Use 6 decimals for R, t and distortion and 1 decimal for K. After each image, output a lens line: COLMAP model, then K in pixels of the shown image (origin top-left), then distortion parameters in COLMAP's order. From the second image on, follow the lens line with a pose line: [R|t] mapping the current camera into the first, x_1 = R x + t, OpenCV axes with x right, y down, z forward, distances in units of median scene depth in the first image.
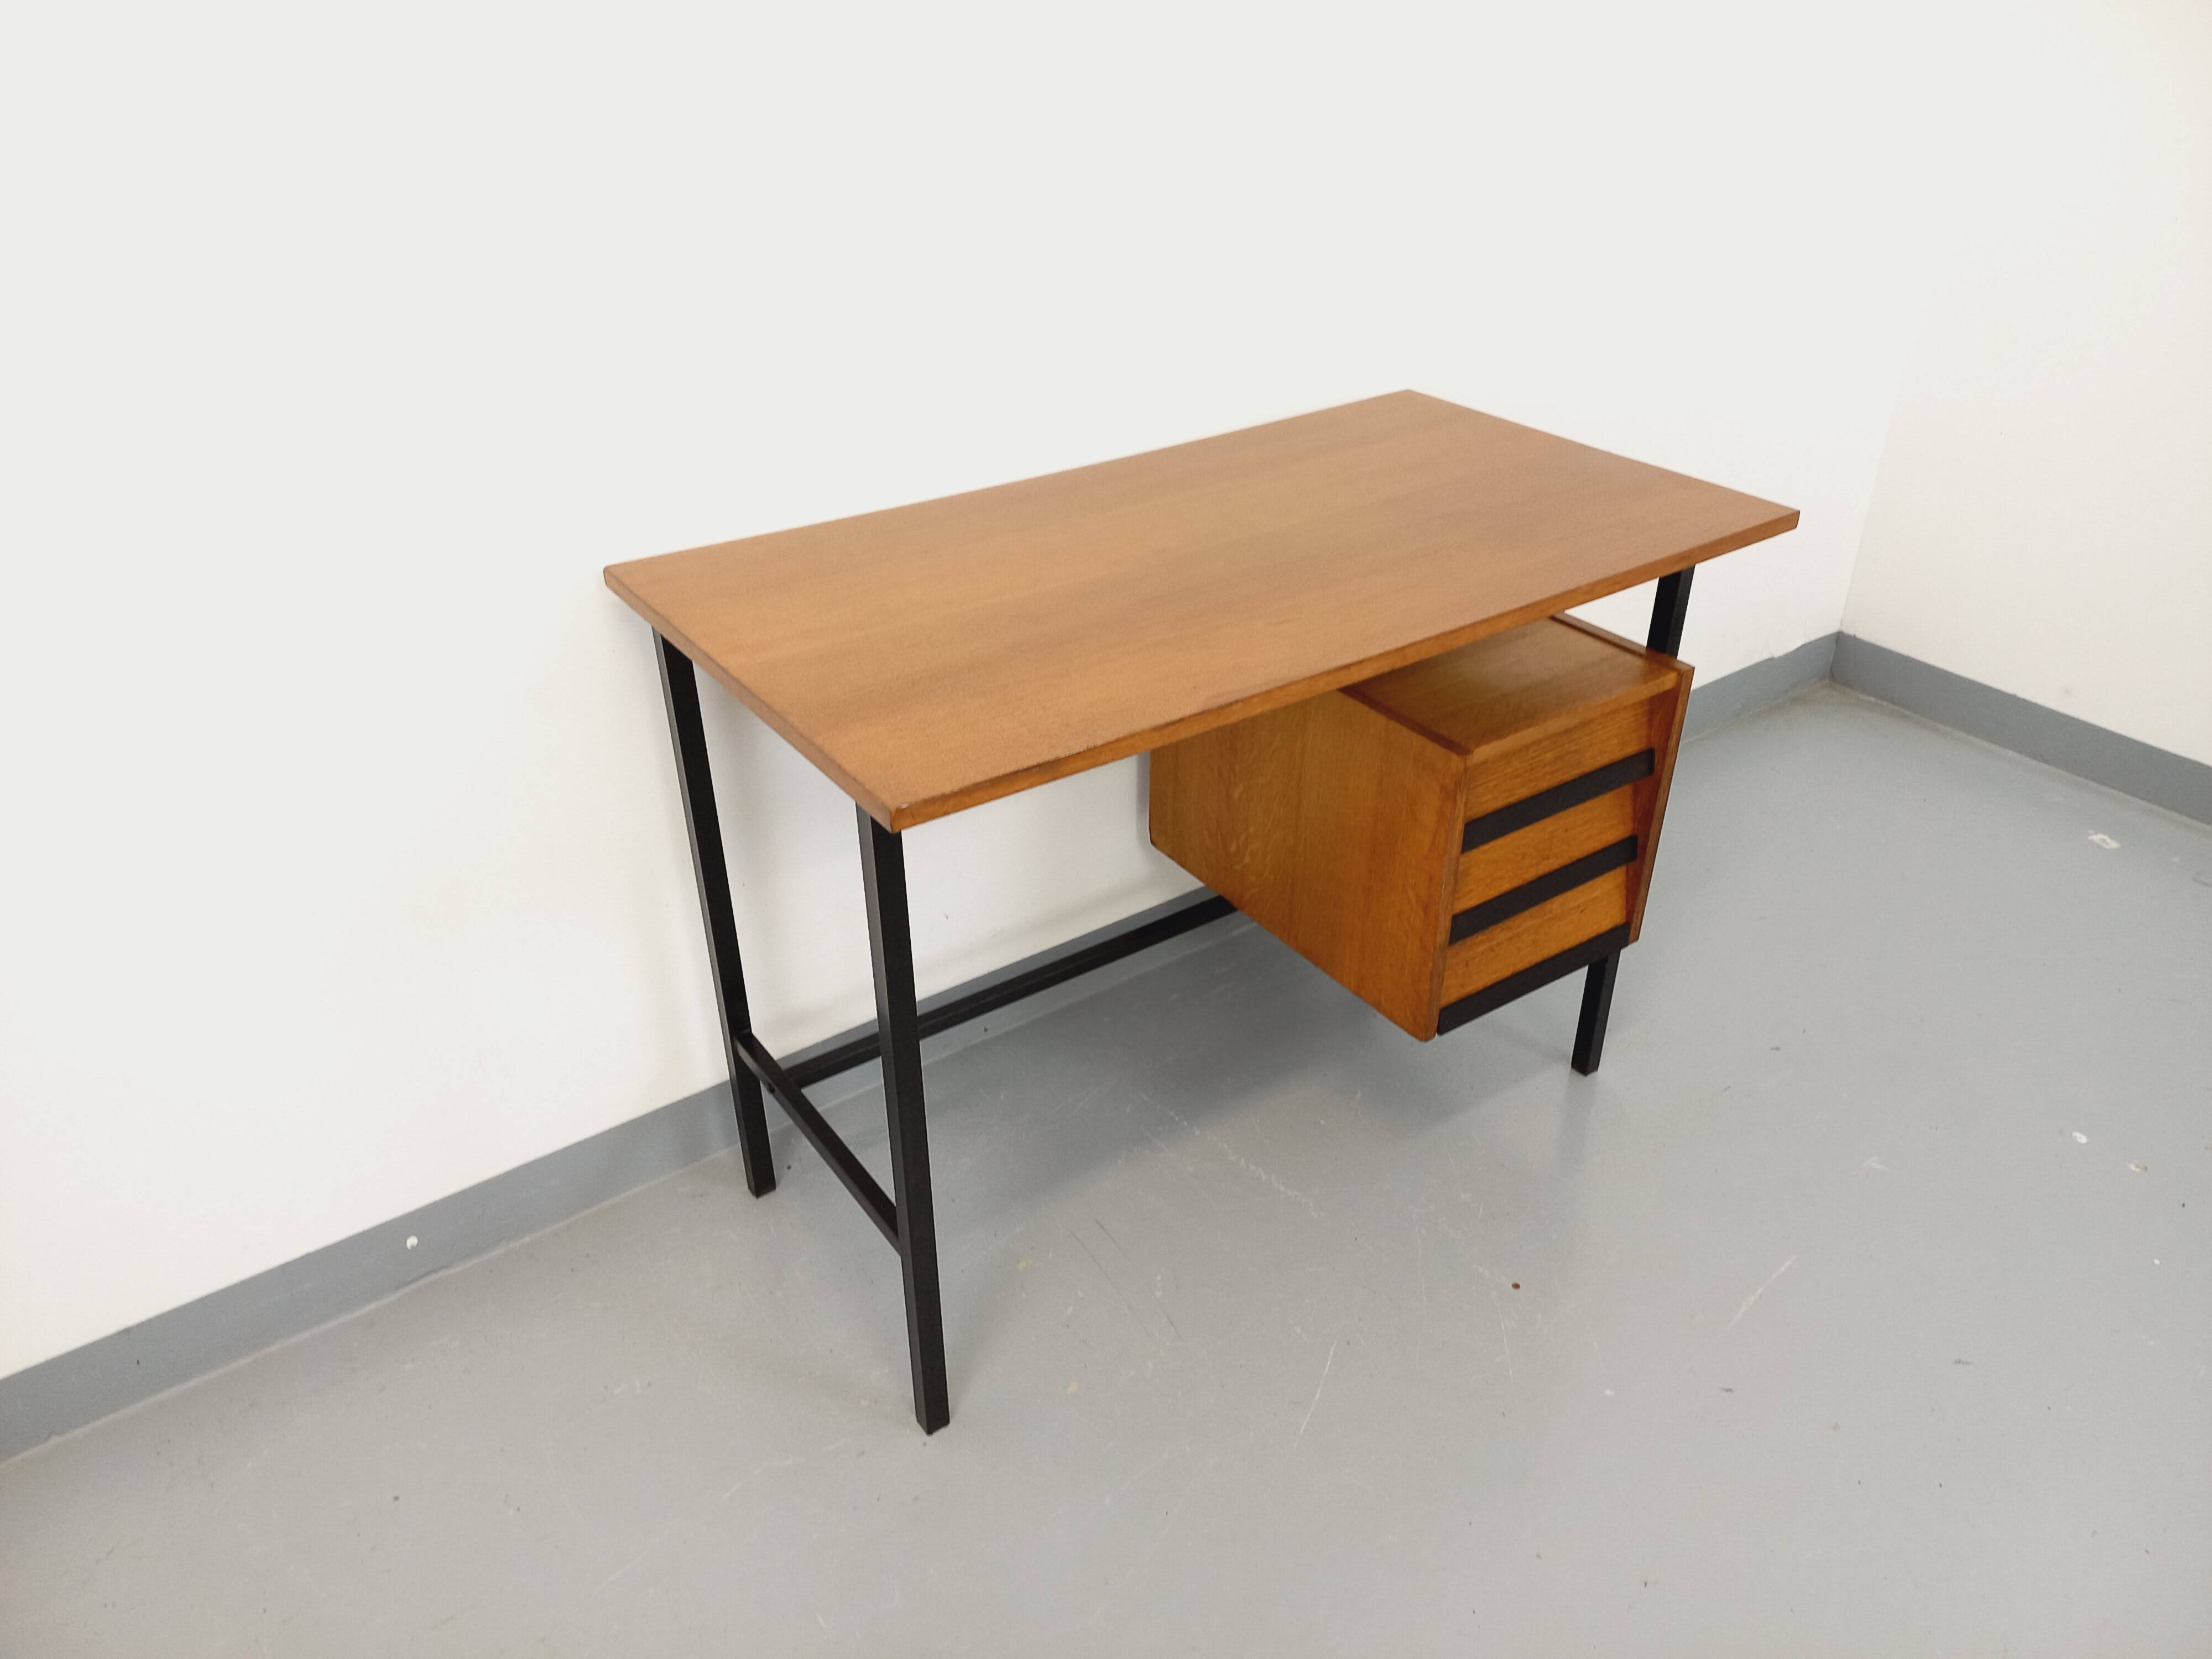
lens RADIAL K [[1605.5, 0, 1117.1], [0, 1605.5, 819.8], [0, 0, 1]] dist [0.104674, -0.117032]
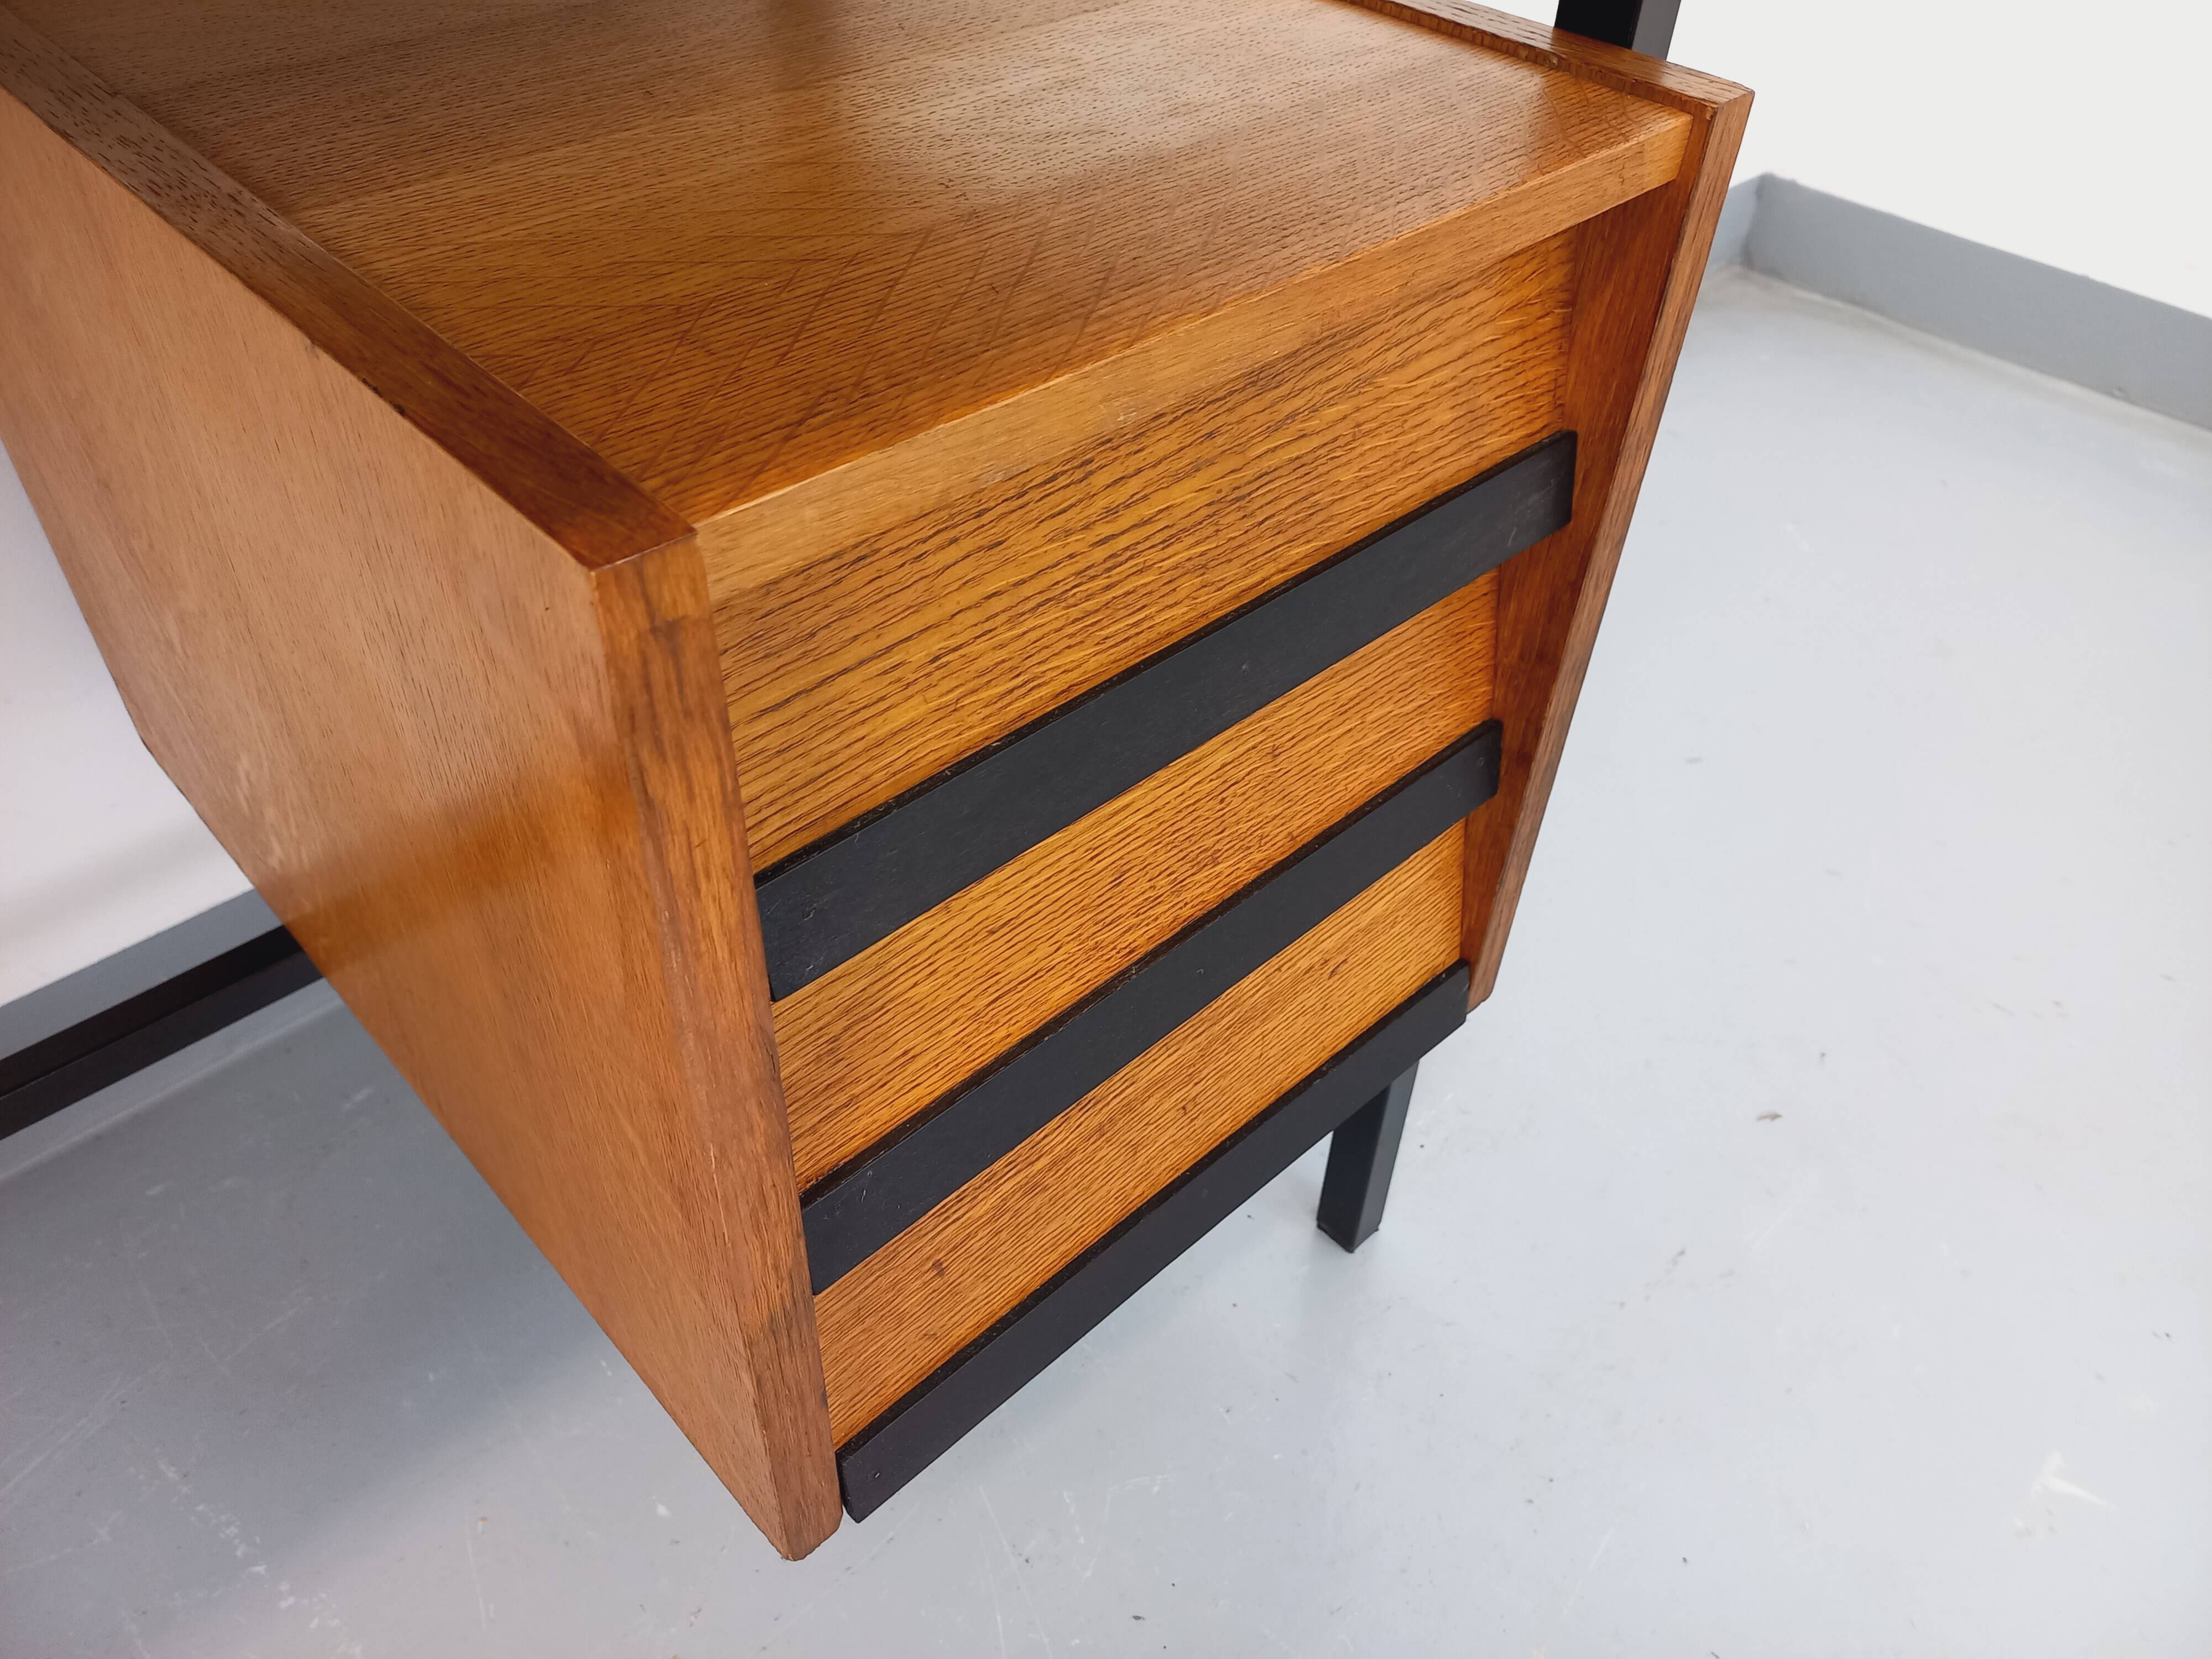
lens RADIAL K [[1626.2, 0, 1101.1], [0, 1626.2, 818.7], [0, 0, 1]] dist [0.077989, -0.086382]
pose [[0.988852, -0.075111, 0.128568, 0.213029], [0.048207, 0.978437, 0.200839, -0.040102], [-0.140881, -0.192402, 0.971151, 0.736351]]
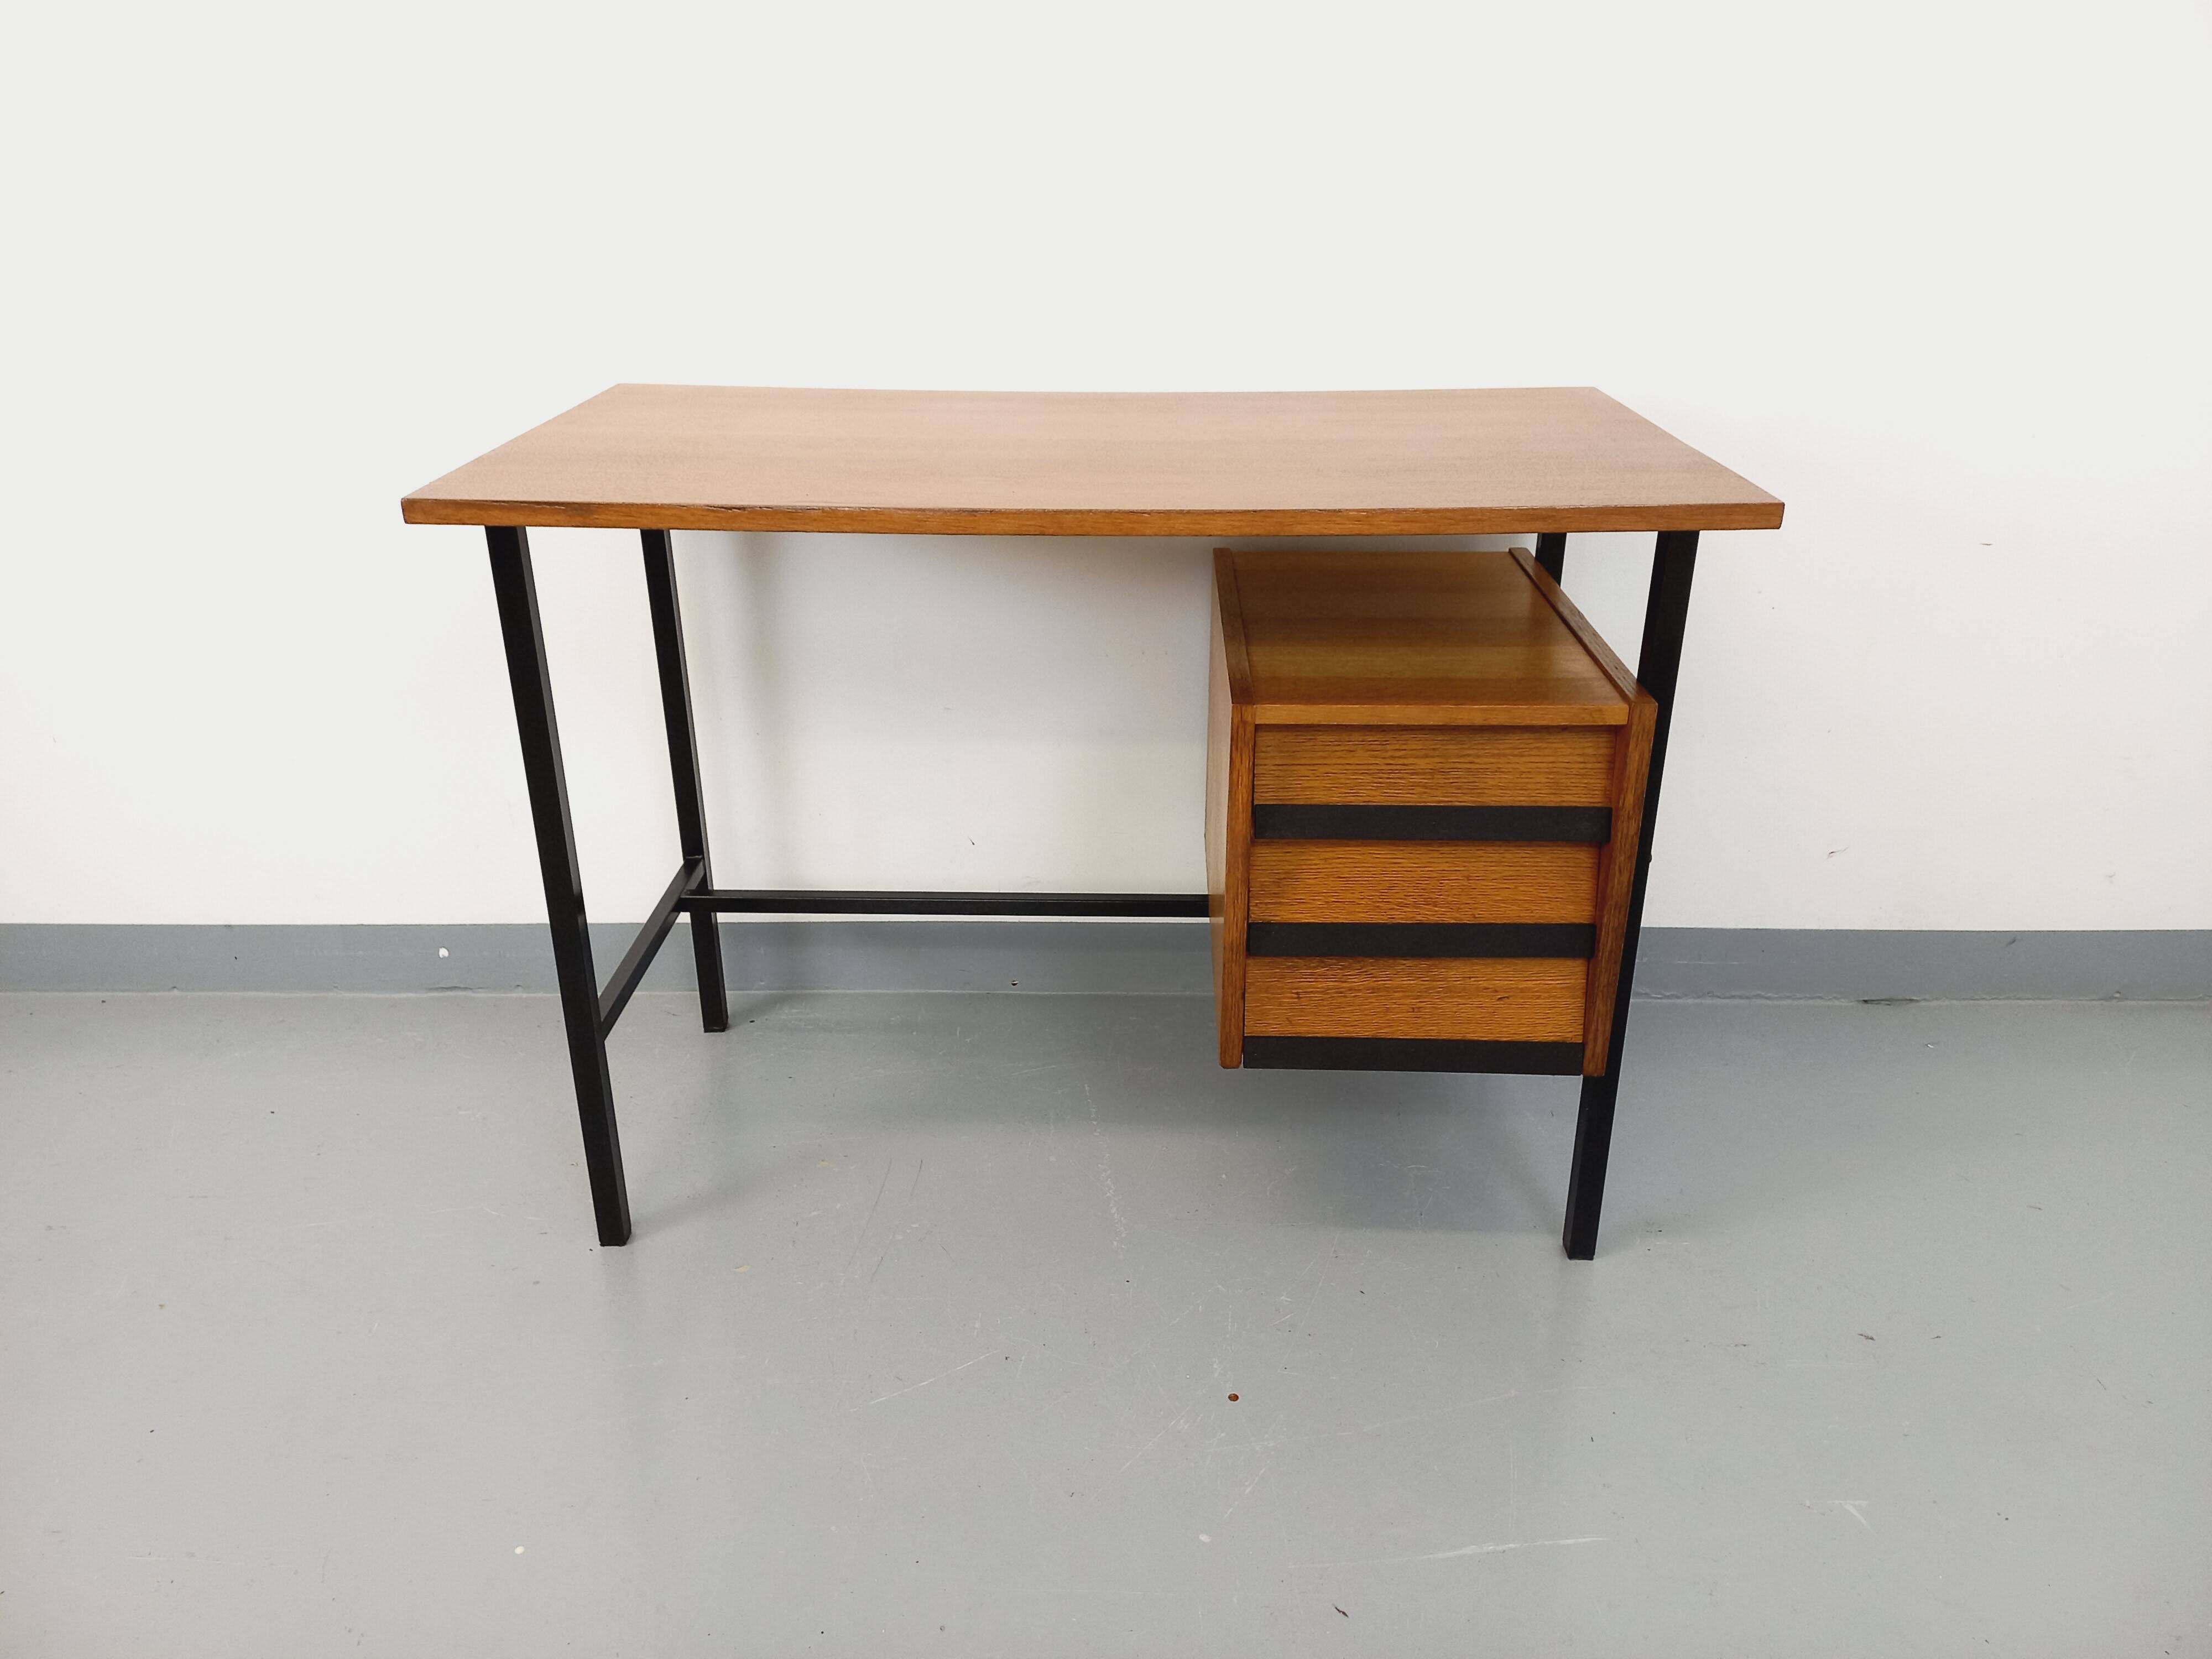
lens RADIAL K [[1605.5, 0, 1117.1], [0, 1605.5, 819.8], [0, 0, 1]] dist [0.104674, -0.117032]
pose [[0.807638, 0.237519, -0.539727, 0.564647], [-0.301775, 0.952833, -0.032256, 0.057693], [0.506609, 0.188927, 0.841222, 0.237114]]
